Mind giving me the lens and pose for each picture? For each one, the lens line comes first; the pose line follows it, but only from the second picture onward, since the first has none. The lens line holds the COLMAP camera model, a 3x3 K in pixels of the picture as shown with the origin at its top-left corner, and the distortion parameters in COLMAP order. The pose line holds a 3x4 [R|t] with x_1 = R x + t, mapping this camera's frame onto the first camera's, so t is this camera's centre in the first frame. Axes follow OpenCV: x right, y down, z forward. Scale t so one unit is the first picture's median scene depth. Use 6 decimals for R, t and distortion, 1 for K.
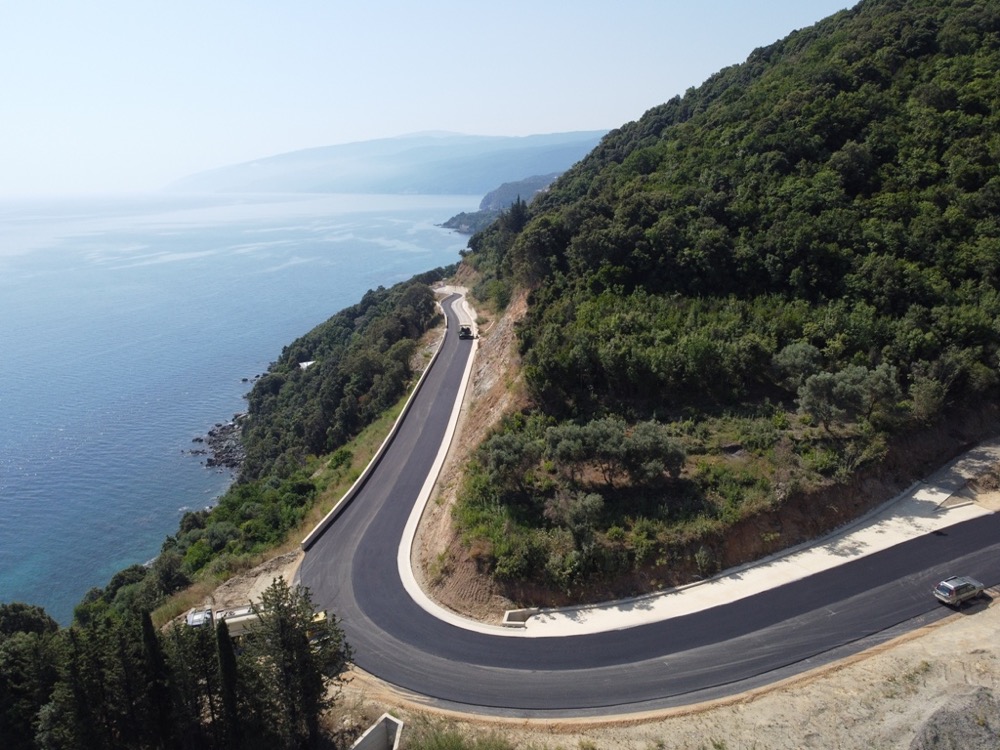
lens RADIAL K [[746.9, 0, 506.1], [0, 746.9, 374.9], [0, 0, 1]] dist [0.003654, -0.001992]
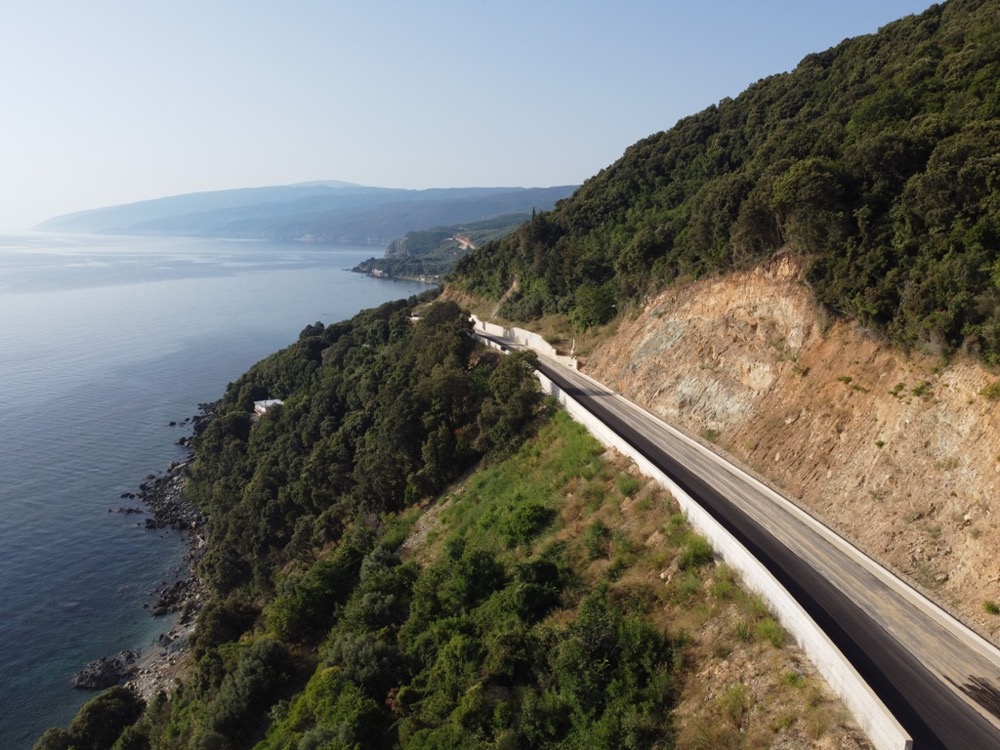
lens RADIAL K [[746.9, 0, 506.1], [0, 746.9, 374.9], [0, 0, 1]] dist [0.003654, -0.001992]
pose [[0.990023, 0.010266, 0.140530, -0.154957], [-0.000498, 0.997591, -0.069362, 0.016663], [-0.140904, 0.068600, 0.987644, 0.177097]]
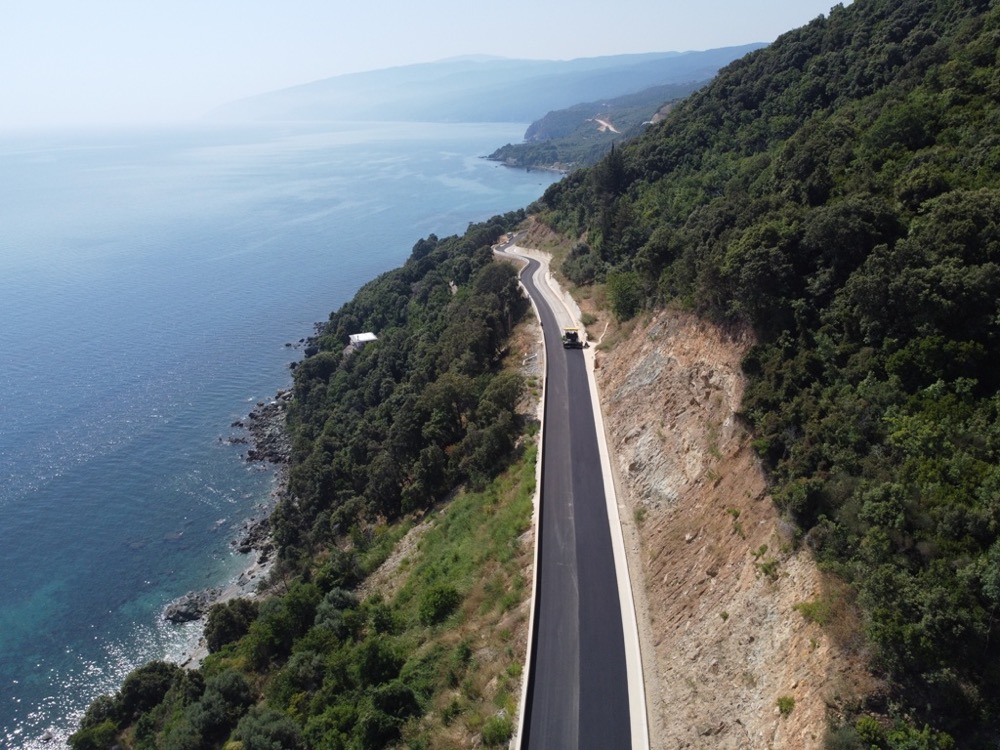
lens RADIAL K [[746.9, 0, 506.1], [0, 746.9, 374.9], [0, 0, 1]] dist [0.003654, -0.001992]
pose [[0.998597, 0.015335, -0.050683, -0.062852], [-0.010732, 0.995895, 0.089876, -0.067293], [0.051853, -0.089206, 0.994663, 0.174240]]
